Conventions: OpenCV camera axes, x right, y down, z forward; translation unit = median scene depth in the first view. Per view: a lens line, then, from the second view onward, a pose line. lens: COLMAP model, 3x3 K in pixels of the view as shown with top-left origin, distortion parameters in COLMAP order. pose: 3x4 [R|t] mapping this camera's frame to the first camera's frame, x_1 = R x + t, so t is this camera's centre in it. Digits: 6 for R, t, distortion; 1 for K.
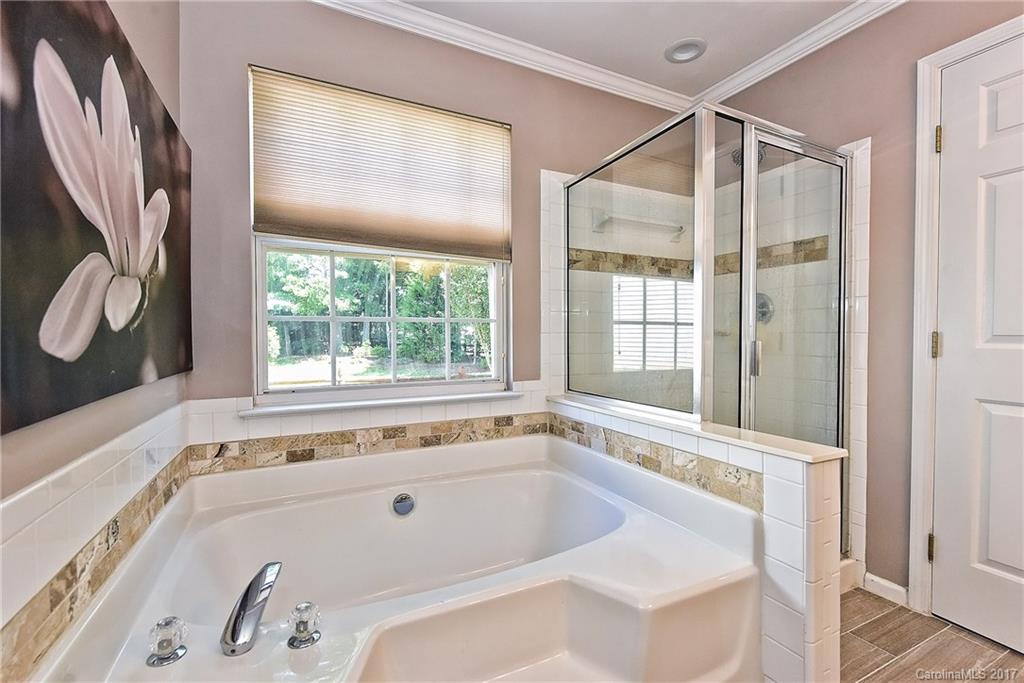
lens RADIAL K [[449.9, 0, 512.8], [0, 449.9, 342.9], [0, 0, 1]] dist [-0.003908, -0.000552]
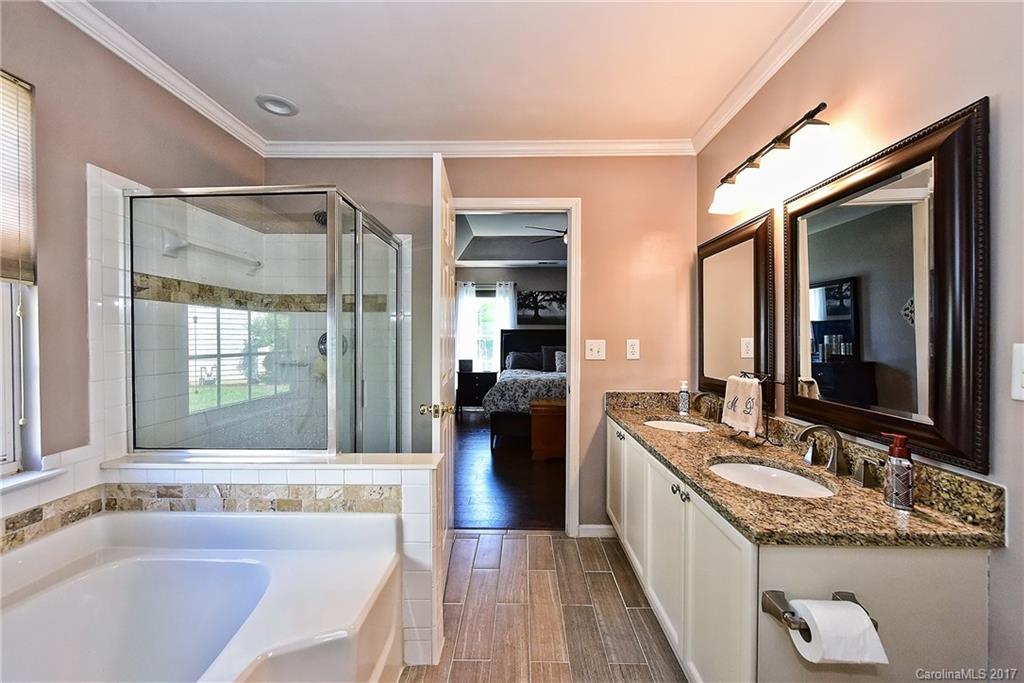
lens RADIAL K [[403.4, 0, 513.2], [0, 403.4, 339.7], [0, 0, 1]] dist [0.000913, -0.001000]
pose [[0.458850, -0.005717, 0.888495, -0.214952], [0.013581, 0.999908, -0.000580, -0.083633], [-0.888410, 0.012333, 0.458885, 0.065900]]
